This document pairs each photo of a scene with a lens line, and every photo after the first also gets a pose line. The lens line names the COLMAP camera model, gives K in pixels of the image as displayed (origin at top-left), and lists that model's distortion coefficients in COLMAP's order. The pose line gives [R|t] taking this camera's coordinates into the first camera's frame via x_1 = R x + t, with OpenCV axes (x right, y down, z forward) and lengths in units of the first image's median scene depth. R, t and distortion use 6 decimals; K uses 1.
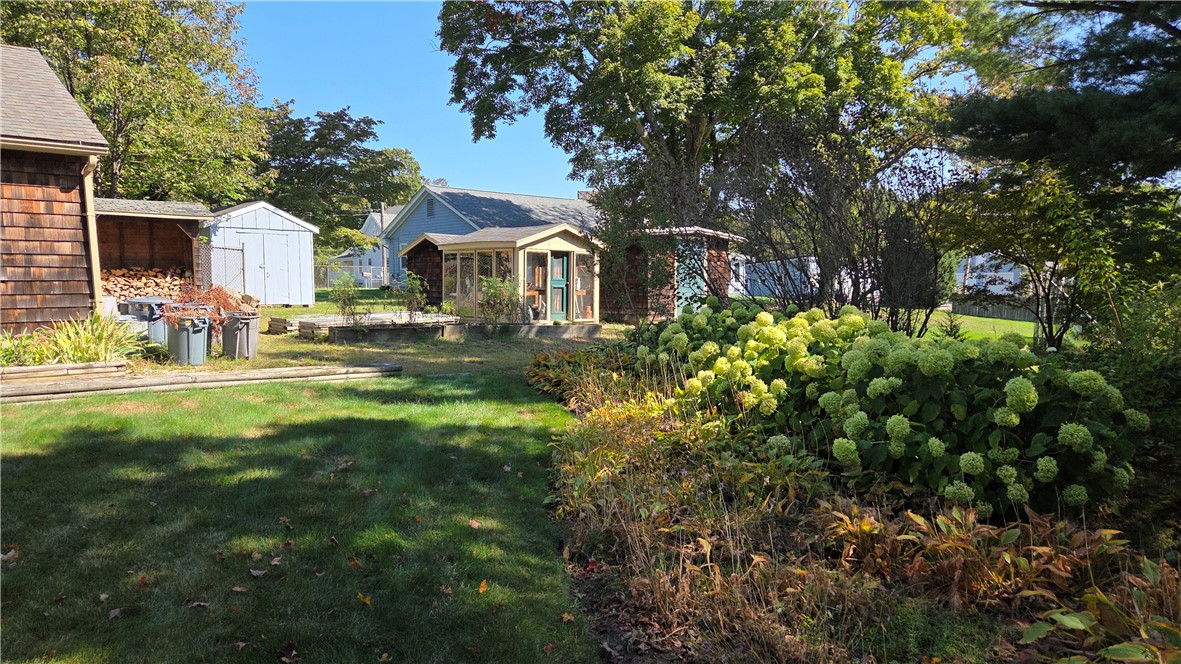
lens RADIAL K [[794.6, 0, 590.5], [0, 794.6, 332.0], [0, 0, 1]] dist [0.064839, -0.059448]
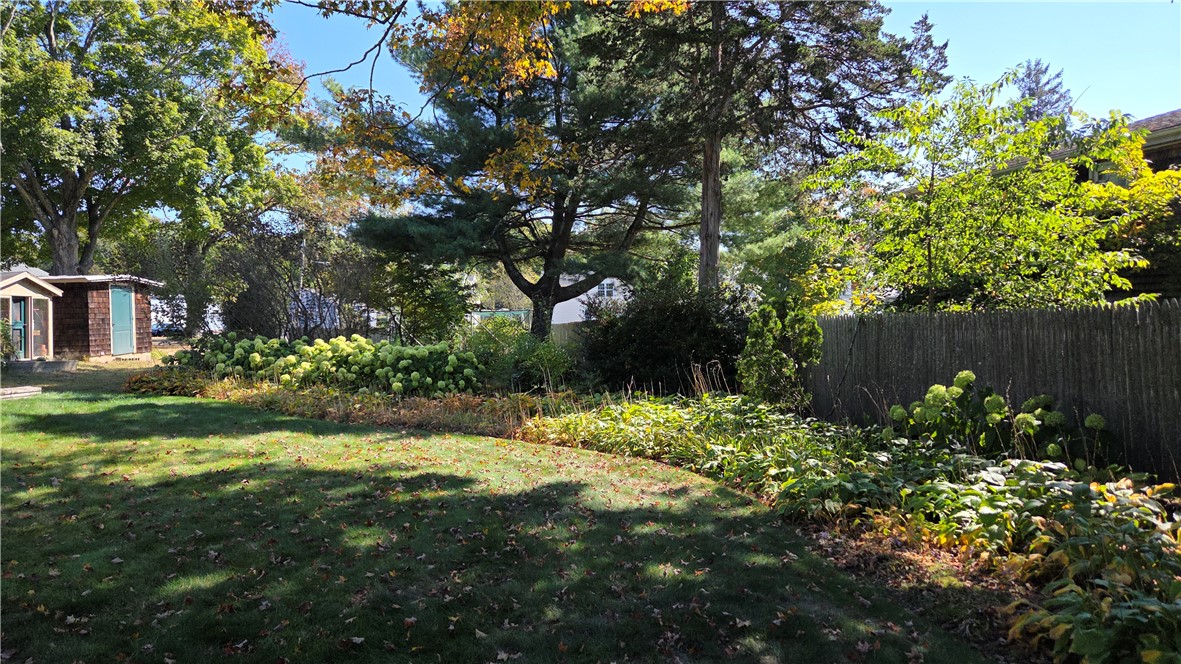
lens RADIAL K [[794.6, 0, 590.5], [0, 794.6, 332.0], [0, 0, 1]] dist [0.064839, -0.059448]
pose [[0.676005, -0.025699, 0.736449, -0.320578], [0.055962, 0.998296, -0.016532, 0.011448], [-0.734769, 0.052389, 0.676291, -0.343584]]
